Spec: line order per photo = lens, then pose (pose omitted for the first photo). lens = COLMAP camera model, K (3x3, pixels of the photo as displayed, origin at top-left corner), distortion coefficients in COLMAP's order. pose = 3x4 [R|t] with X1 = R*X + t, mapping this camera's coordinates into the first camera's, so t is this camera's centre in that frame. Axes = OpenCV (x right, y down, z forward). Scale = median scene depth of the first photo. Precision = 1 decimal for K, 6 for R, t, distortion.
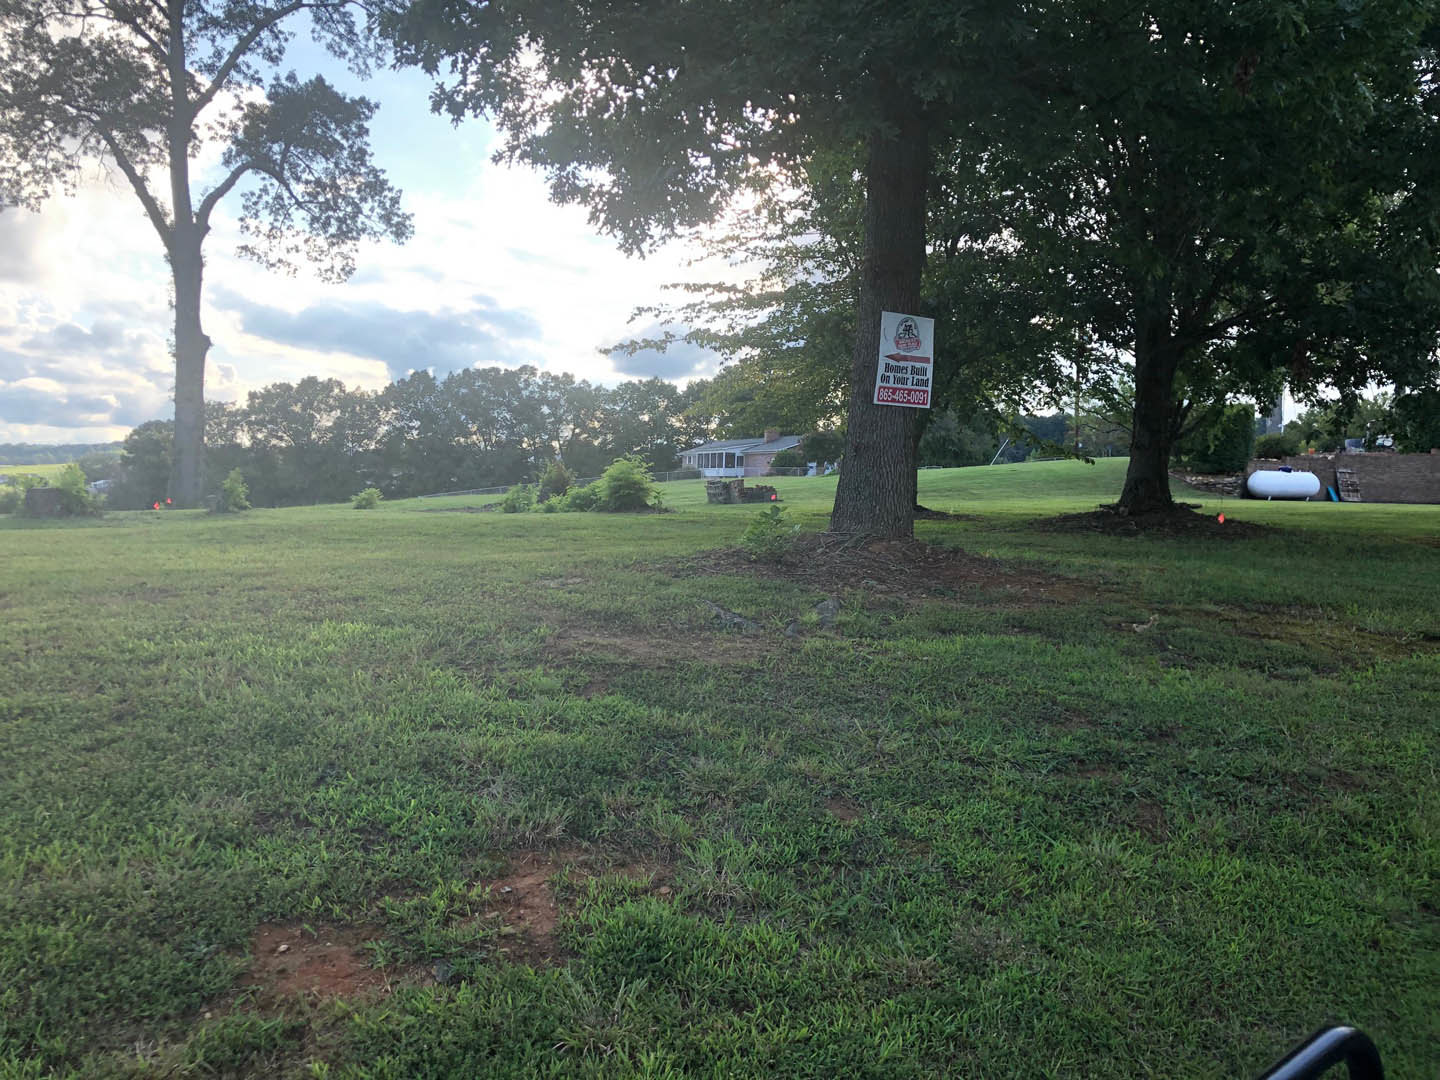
lens RADIAL K [[1245.3, 0, 720.0], [0, 1245.3, 540.0], [0, 0, 1]] dist [0.044939, -0.013398]
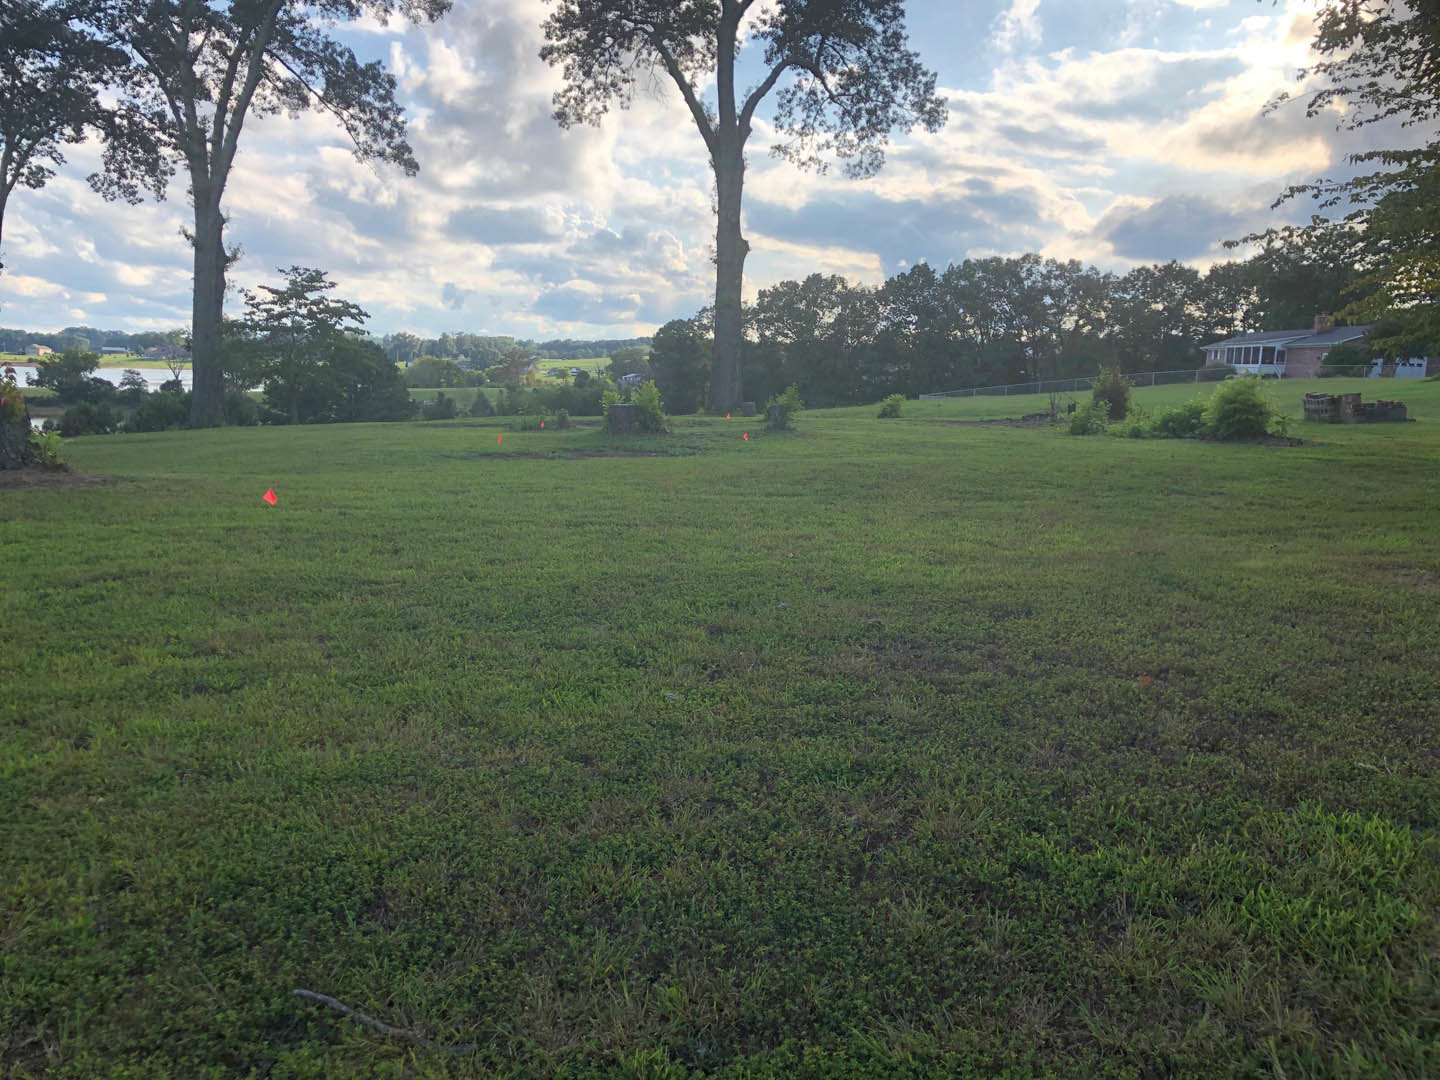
lens RADIAL K [[1243.0, 0, 720.0], [0, 1243.0, 540.0], [0, 0, 1]] dist [0.047178, -0.047288]
pose [[0.927414, 0.052744, -0.370298, -0.036494], [-0.020772, 0.995743, 0.089806, -0.009914], [0.373458, -0.075595, 0.924562, 0.039410]]
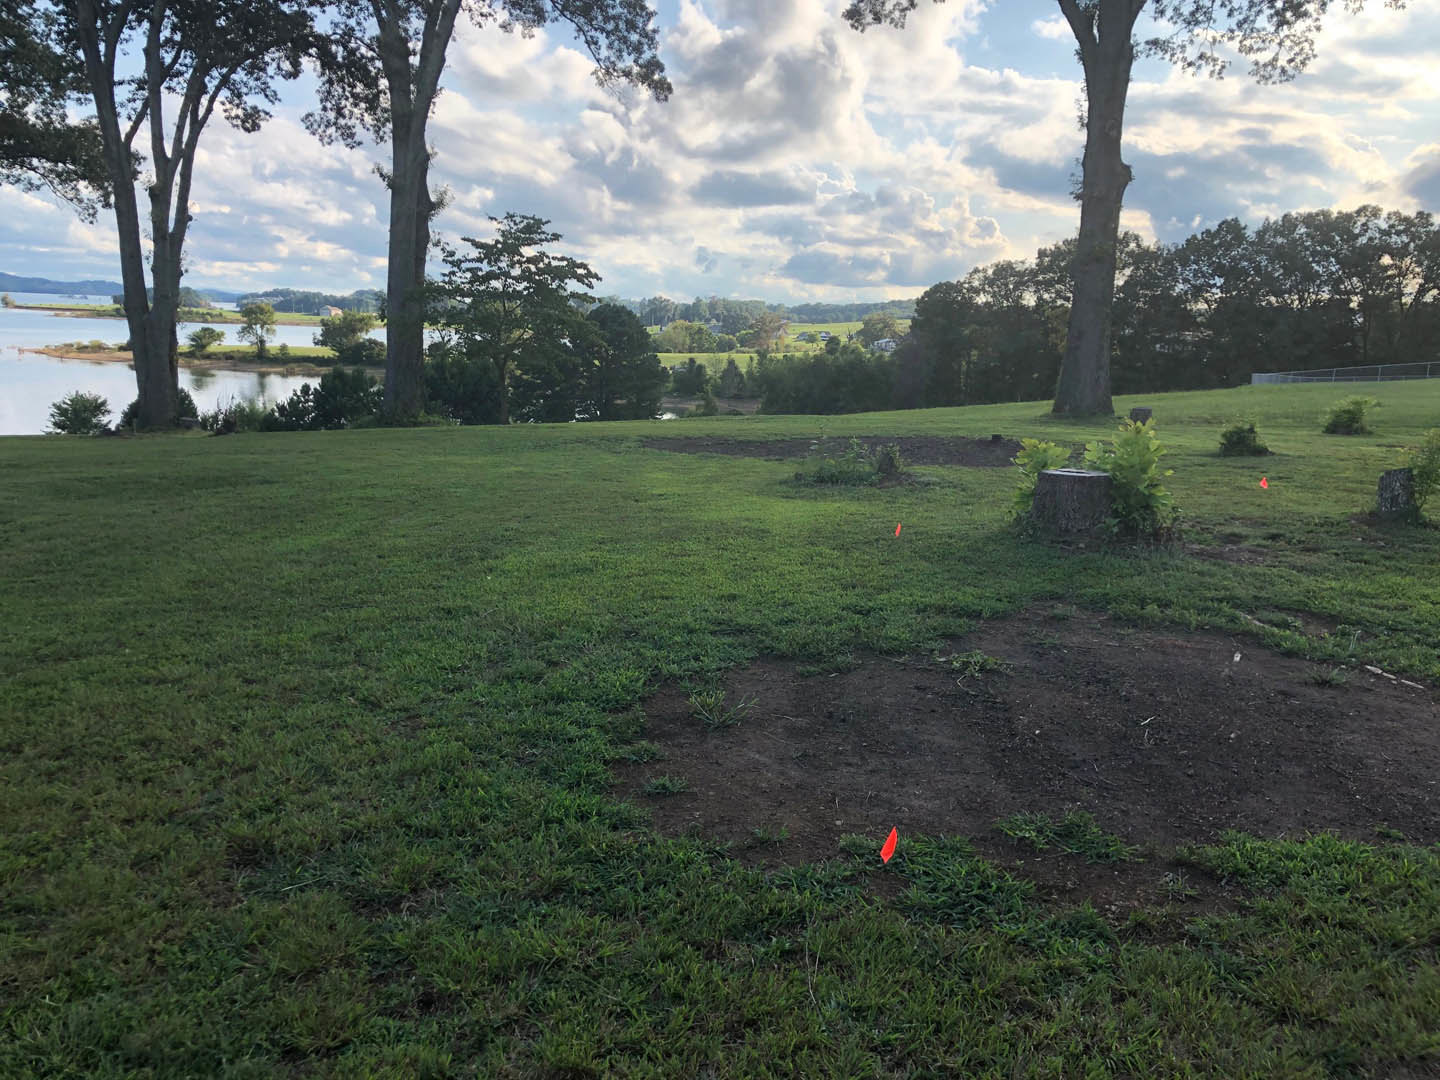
lens RADIAL K [[1243.0, 0, 720.0], [0, 1243.0, 540.0], [0, 0, 1]] dist [0.047178, -0.047288]
pose [[0.836326, 0.100270, -0.538985, -0.168150], [-0.039299, 0.991568, 0.123487, -0.028023], [0.546822, -0.082094, 0.833214, 0.235245]]
